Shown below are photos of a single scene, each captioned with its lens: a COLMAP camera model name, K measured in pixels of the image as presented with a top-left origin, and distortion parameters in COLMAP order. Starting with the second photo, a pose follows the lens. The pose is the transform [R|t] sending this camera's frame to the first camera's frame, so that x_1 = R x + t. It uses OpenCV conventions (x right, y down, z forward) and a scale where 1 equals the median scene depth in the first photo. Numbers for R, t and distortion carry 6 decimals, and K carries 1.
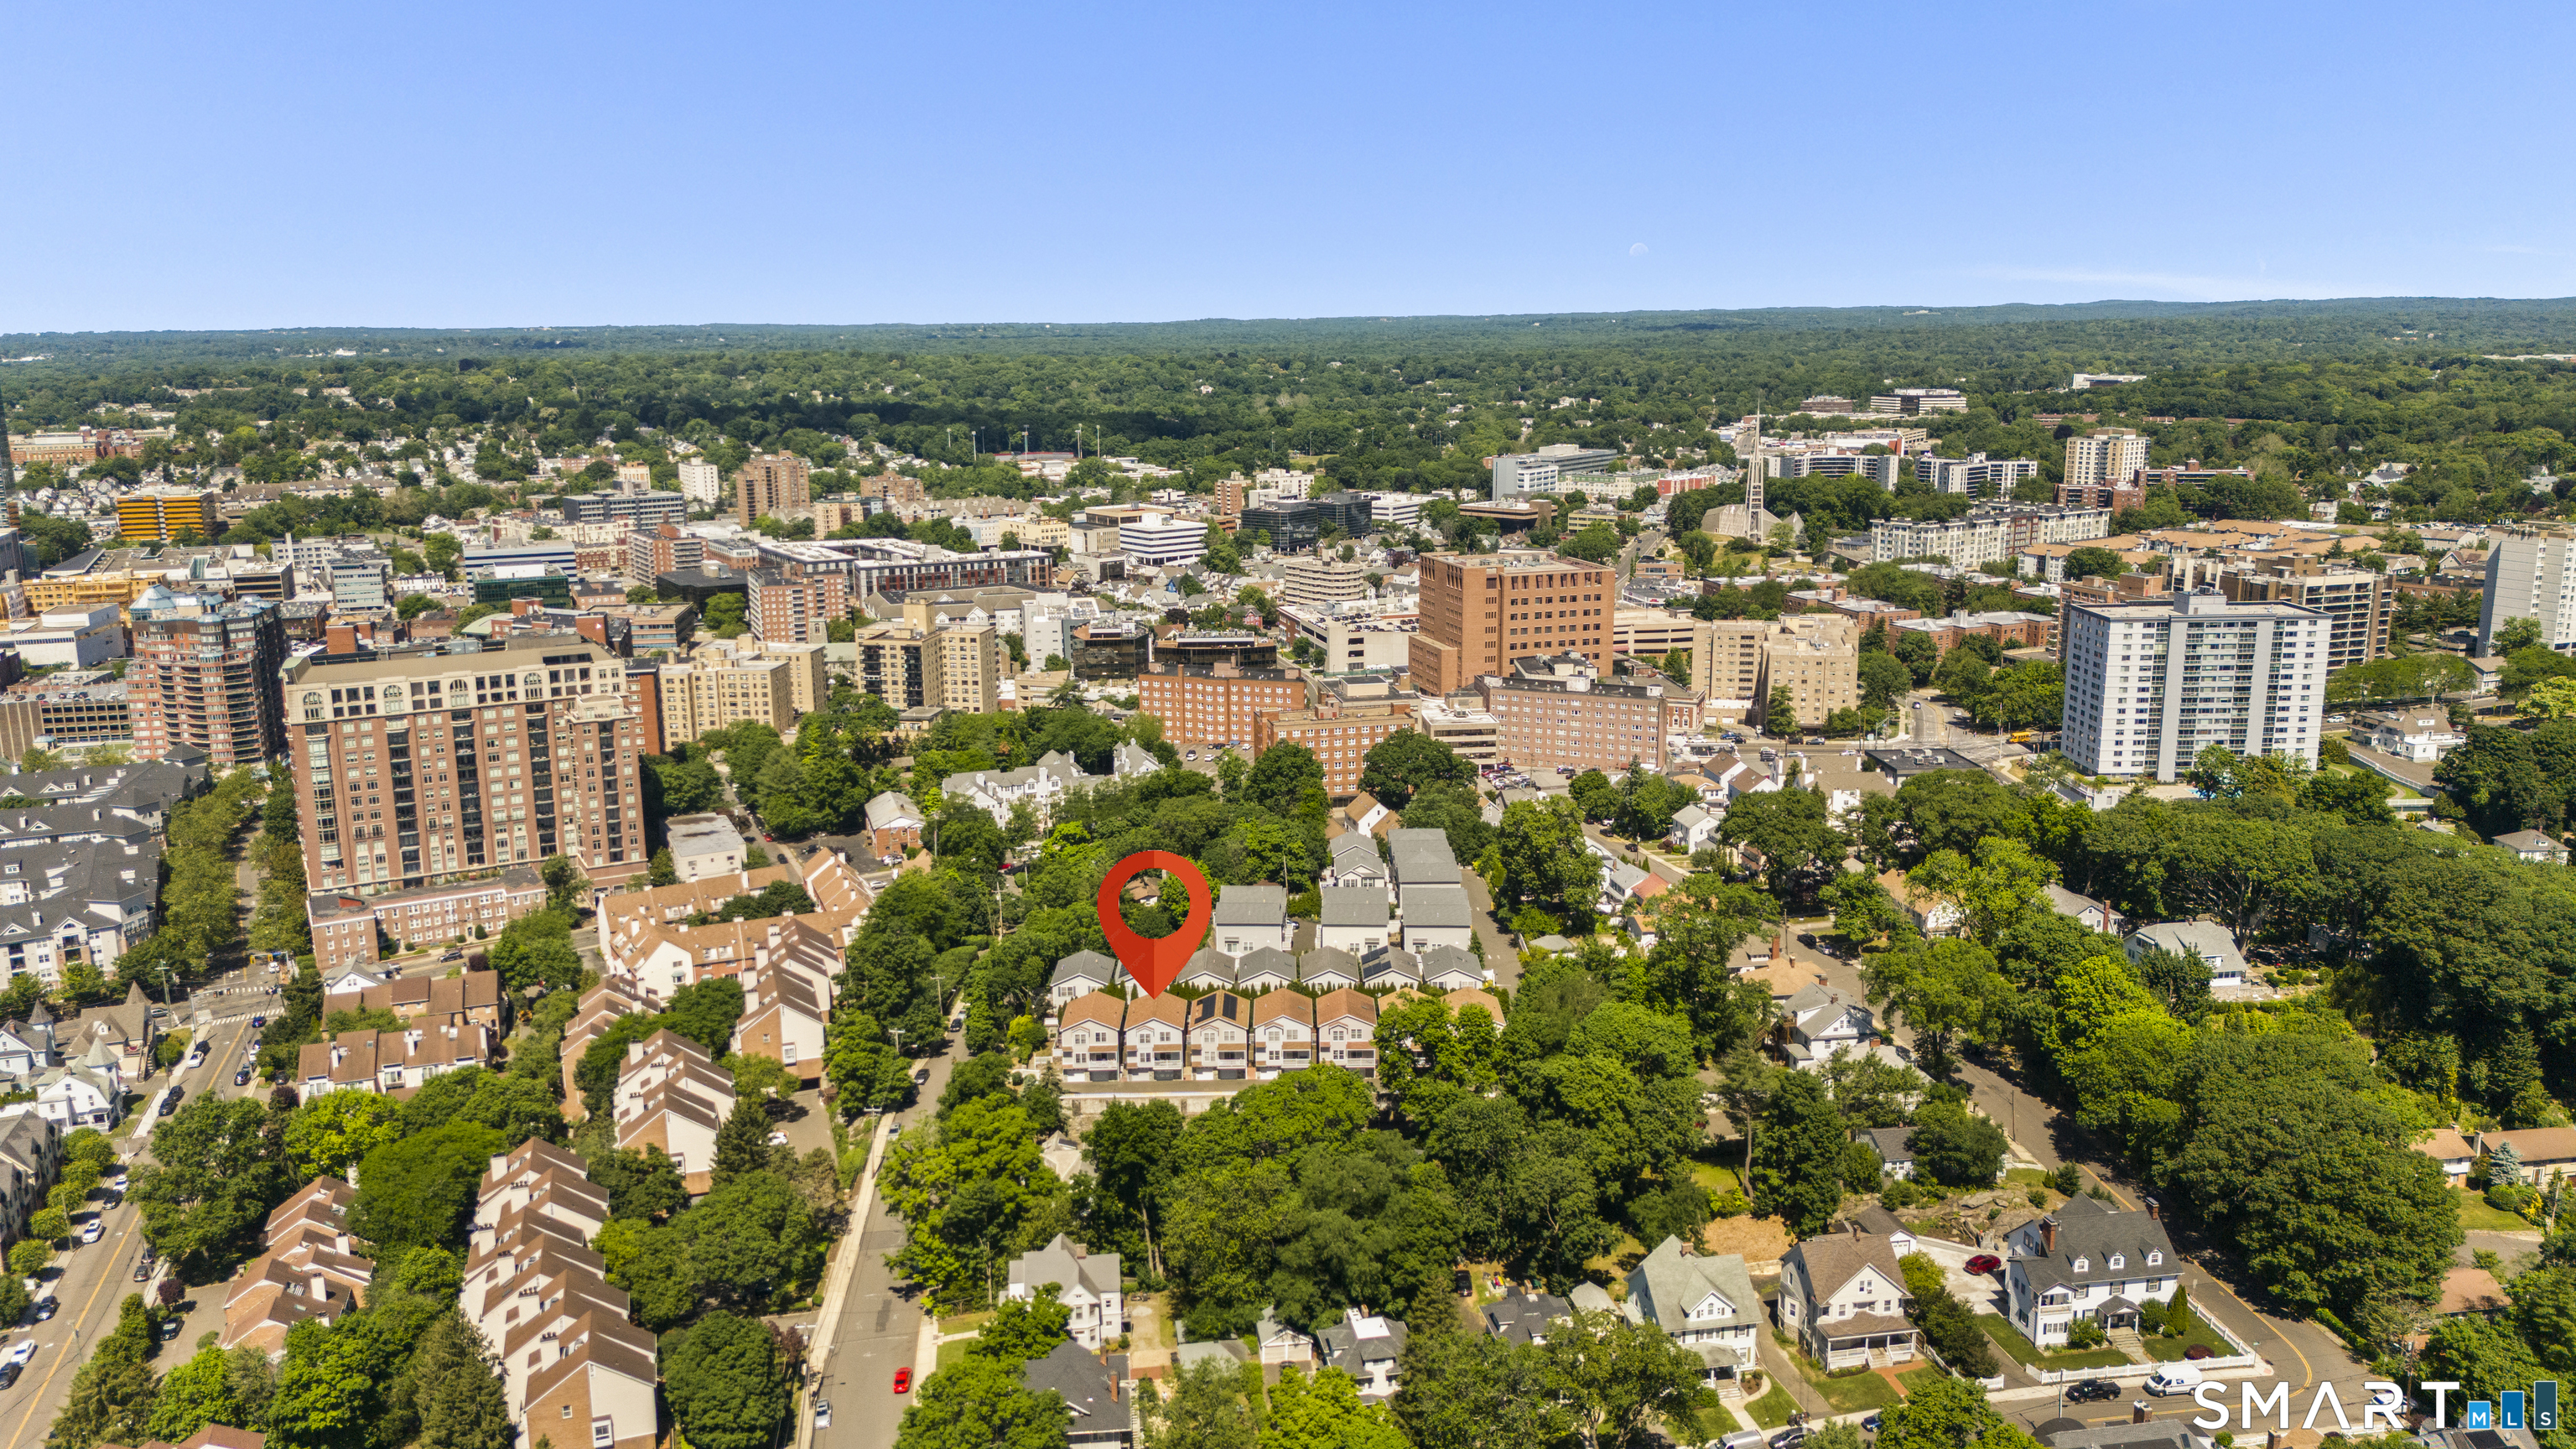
lens RADIAL K [[1877.2, 0, 1291.5], [0, 1877.2, 723.4], [0, 0, 1]] dist [0.052273, -0.011017]
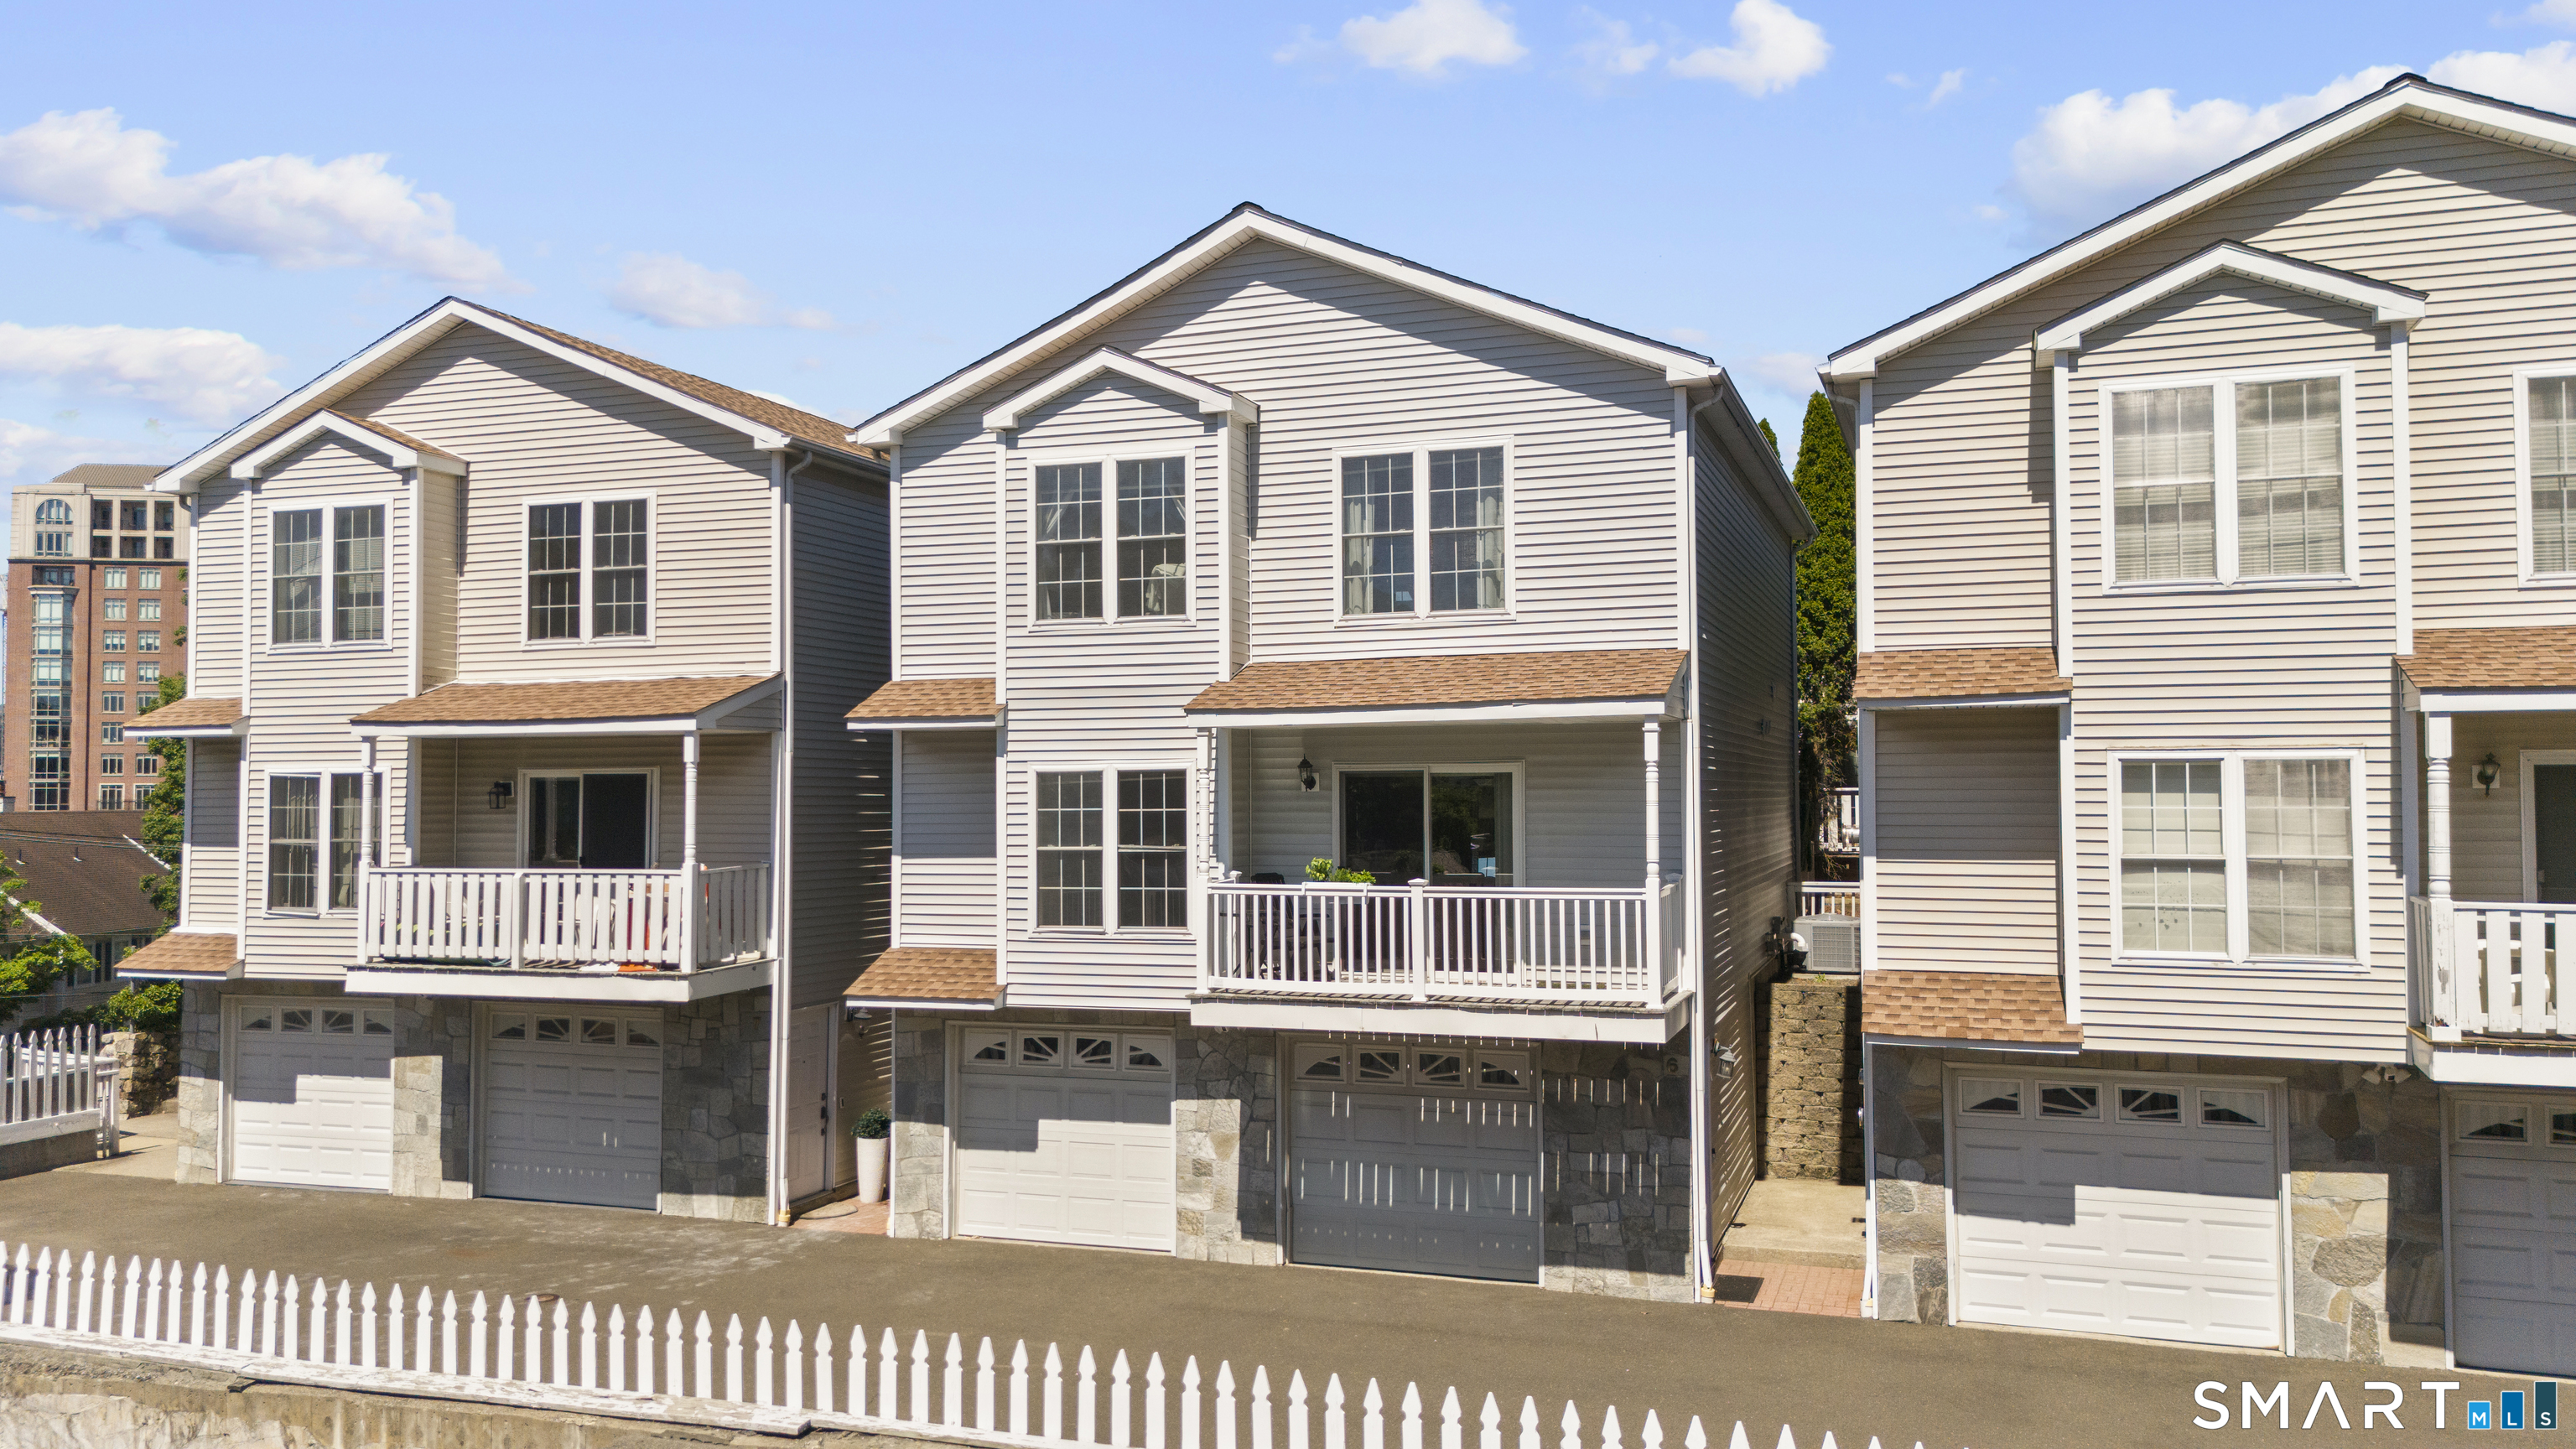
lens RADIAL K [[1877.2, 0, 1280.9], [0, 1877.2, 725.3], [0, 0, 1]] dist [0.052273, -0.011017]
pose [[0.939465, -0.002011, -0.342638, -0.035140], [-0.081349, 0.970083, -0.228739, 0.130352], [0.332848, 0.242765, 0.911196, 0.654400]]
